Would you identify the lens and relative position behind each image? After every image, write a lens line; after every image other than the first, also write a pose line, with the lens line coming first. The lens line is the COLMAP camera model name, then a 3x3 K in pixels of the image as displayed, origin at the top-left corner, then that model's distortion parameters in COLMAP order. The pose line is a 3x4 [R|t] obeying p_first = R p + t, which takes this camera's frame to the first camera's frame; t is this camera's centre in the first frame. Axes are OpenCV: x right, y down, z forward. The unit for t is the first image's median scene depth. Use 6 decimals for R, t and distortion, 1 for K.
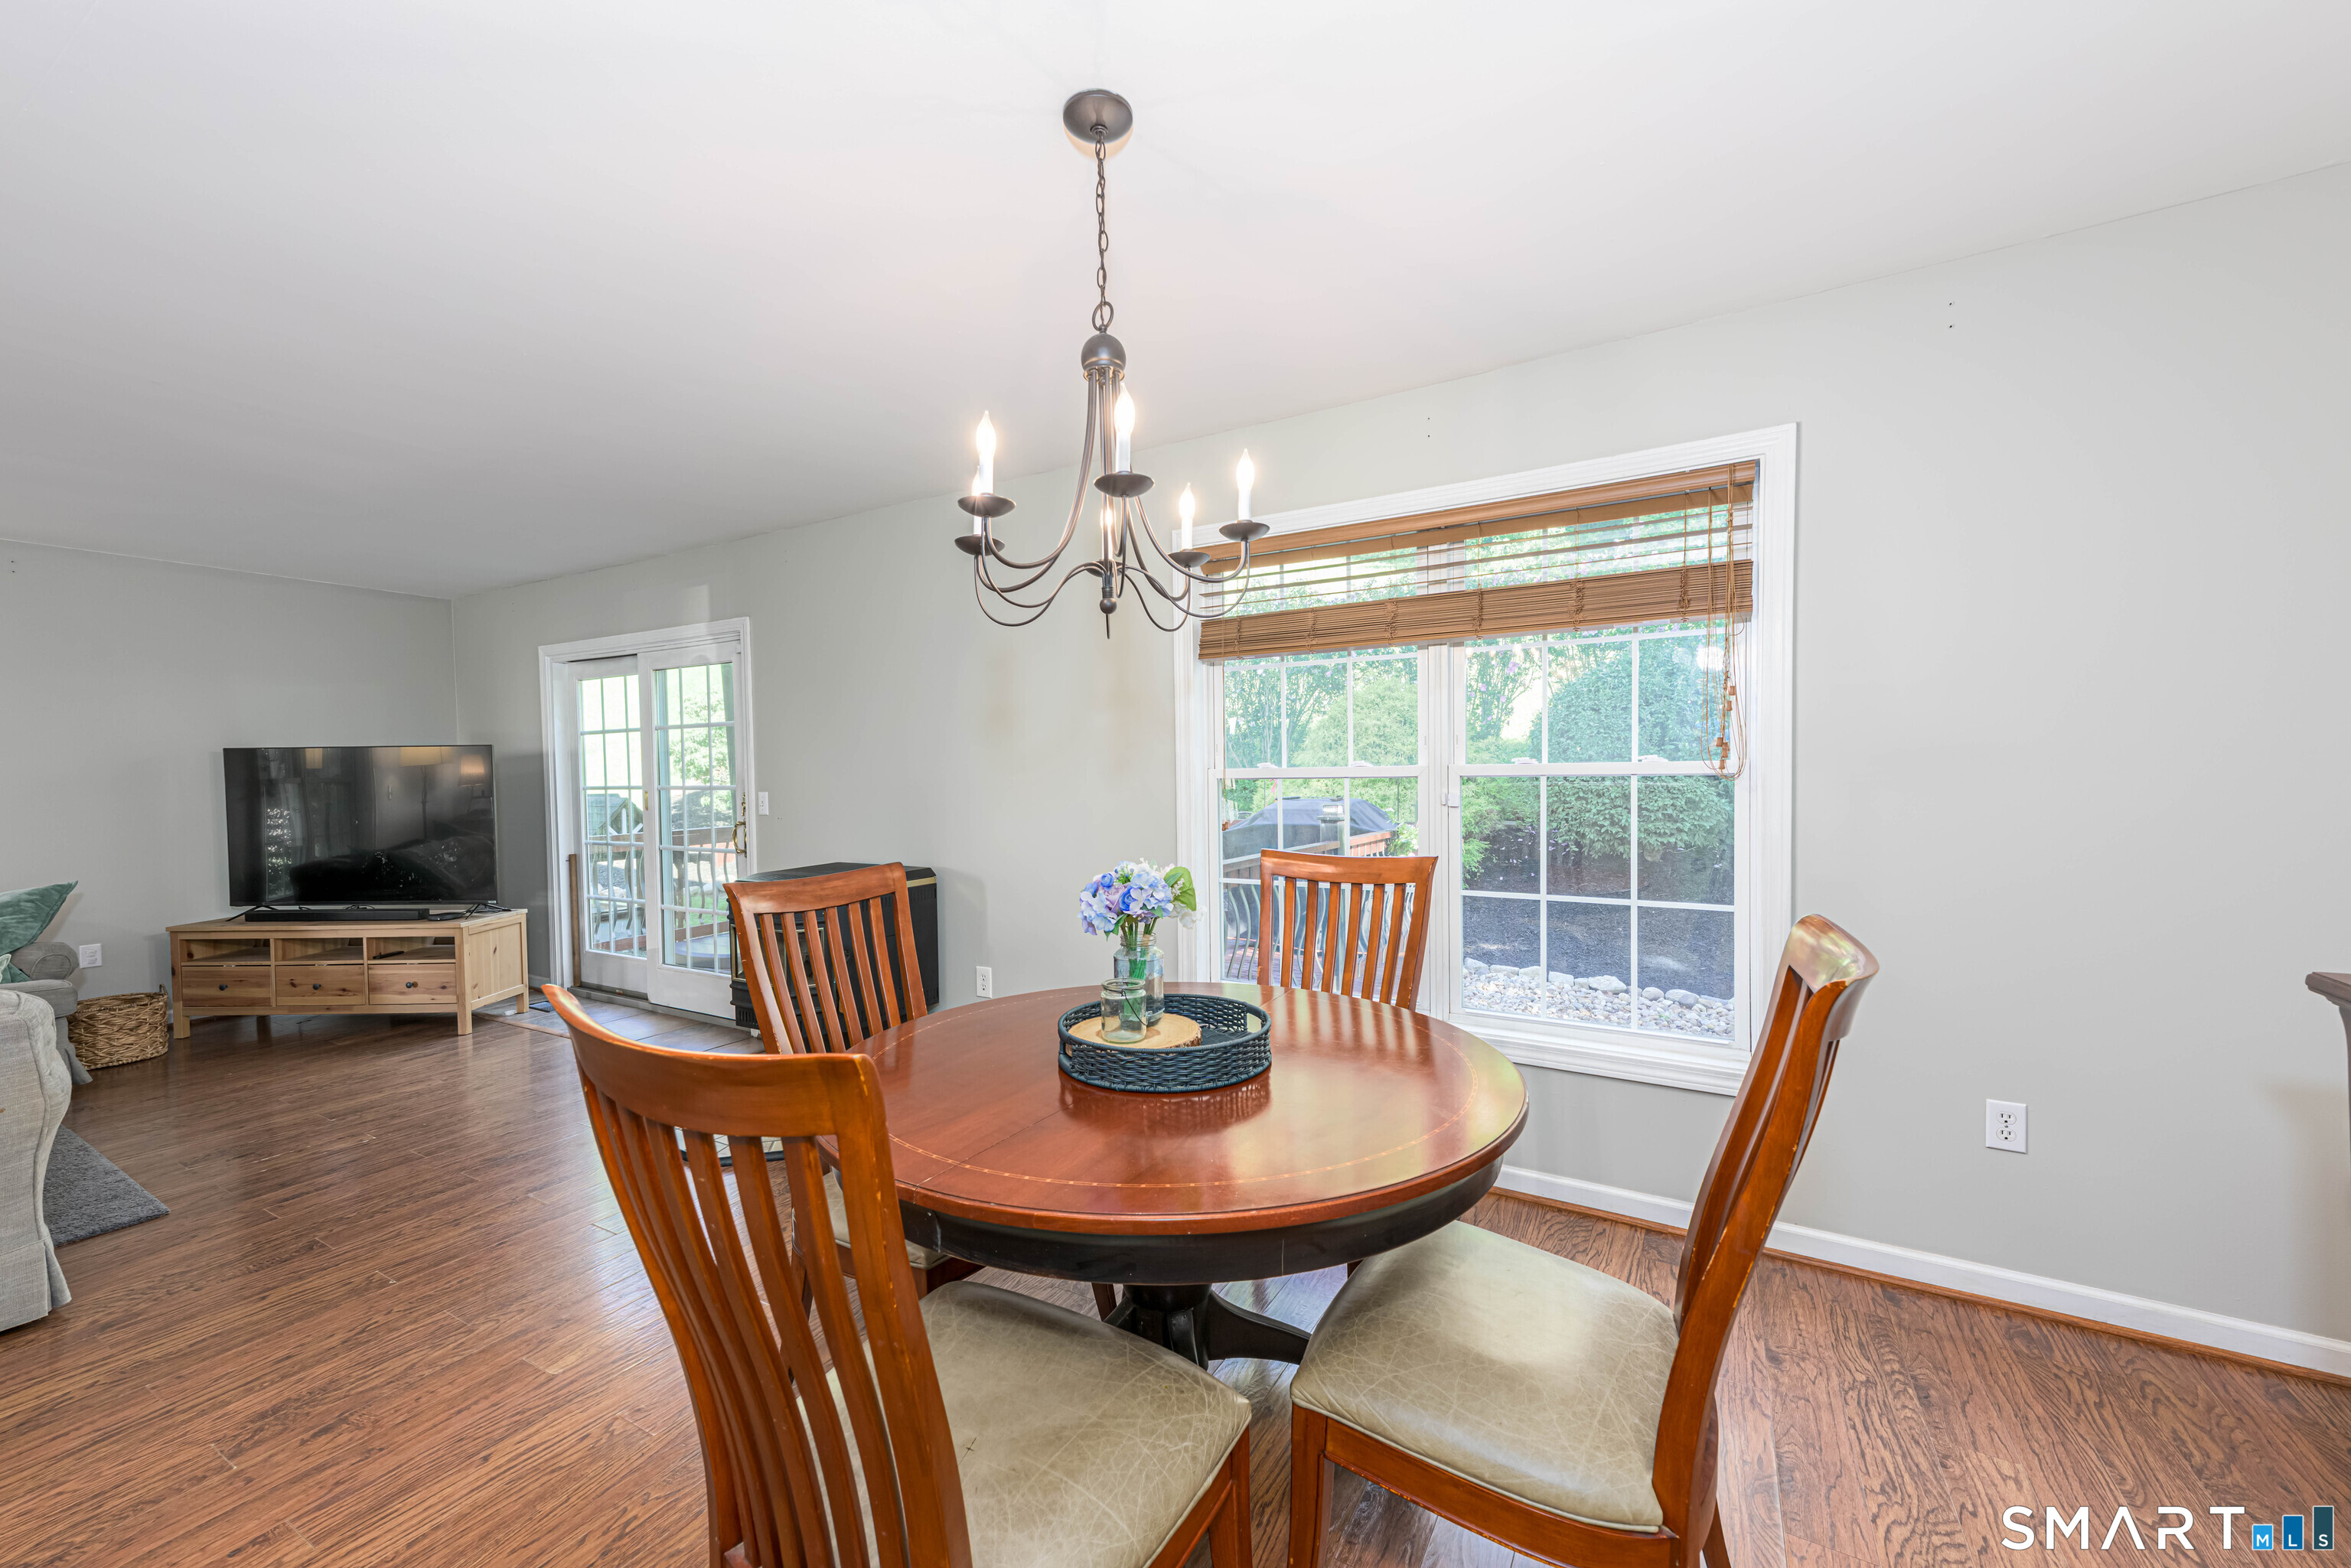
lens RADIAL K [[915.0, 0, 1164.4], [0, 915.0, 796.1], [0, 0, 1]] dist [0.018863, 0.000522]
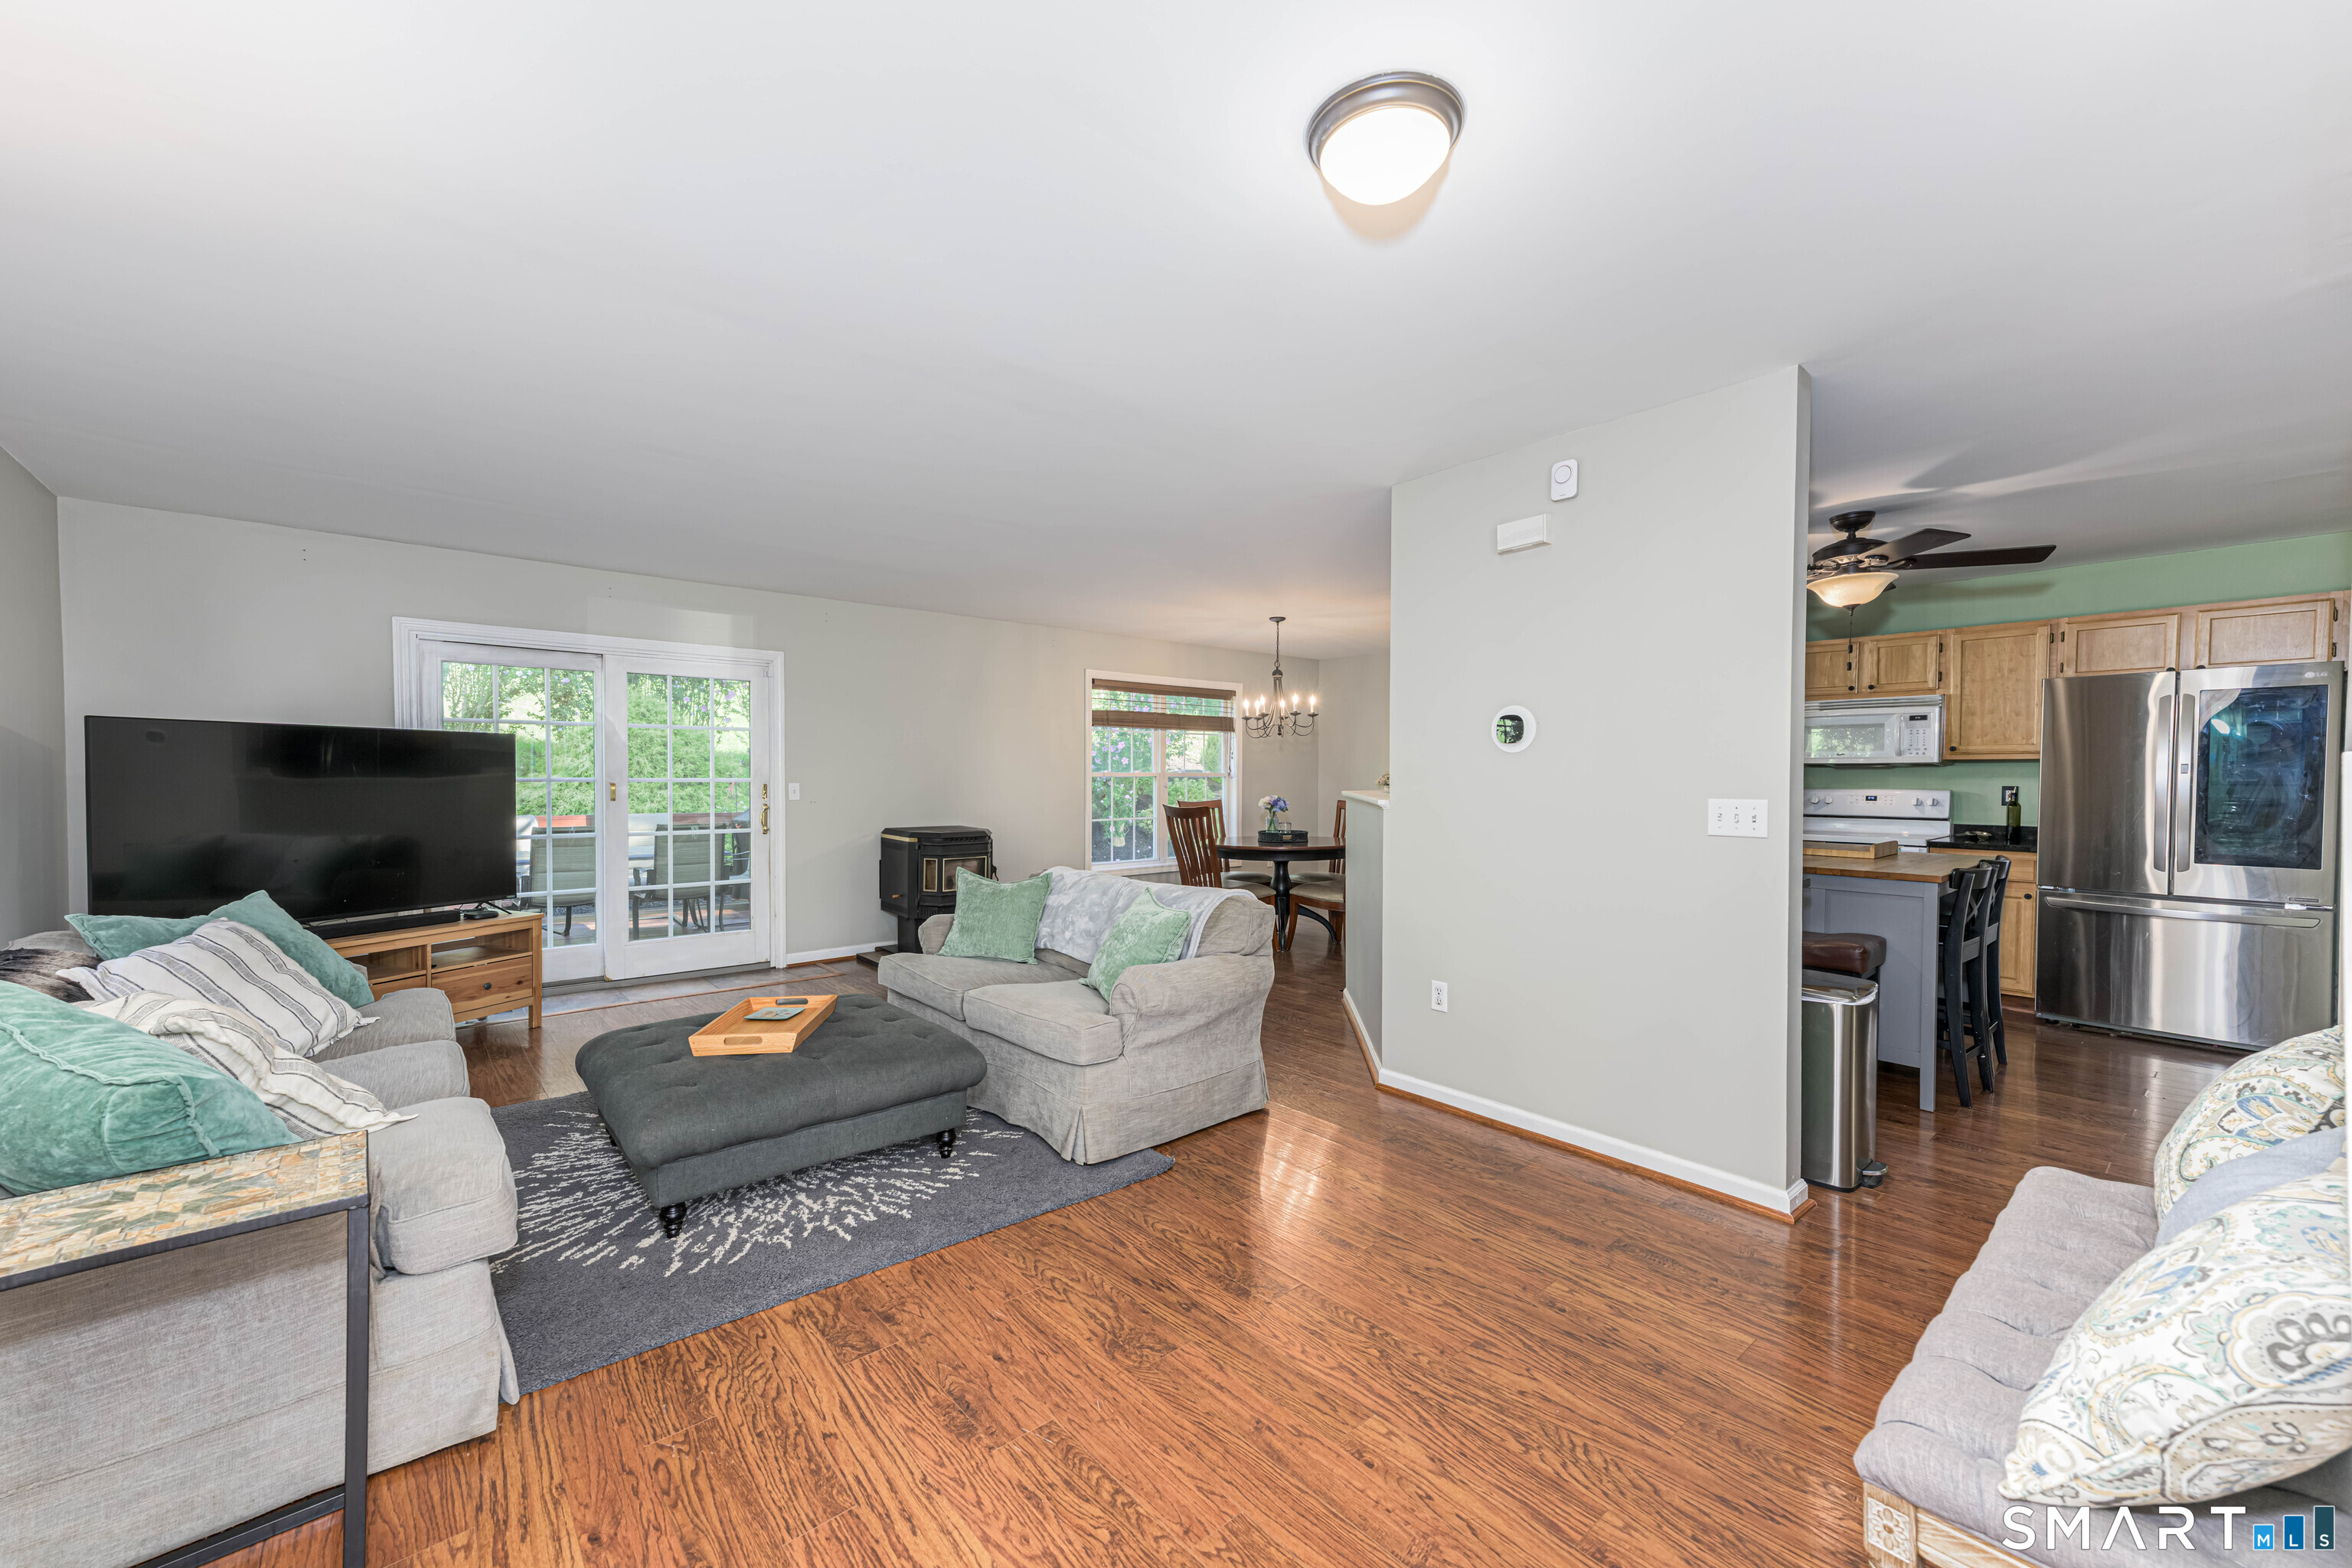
lens RADIAL K [[915.4, 0, 1164.9], [0, 915.4, 796.1], [0, 0, 1]] dist [0.018863, 0.000522]
pose [[0.331598, -0.005706, 0.943404, -1.994797], [0.021130, 0.999776, -0.001381, 0.036066], [-0.943184, 0.020392, 0.331644, 0.051735]]
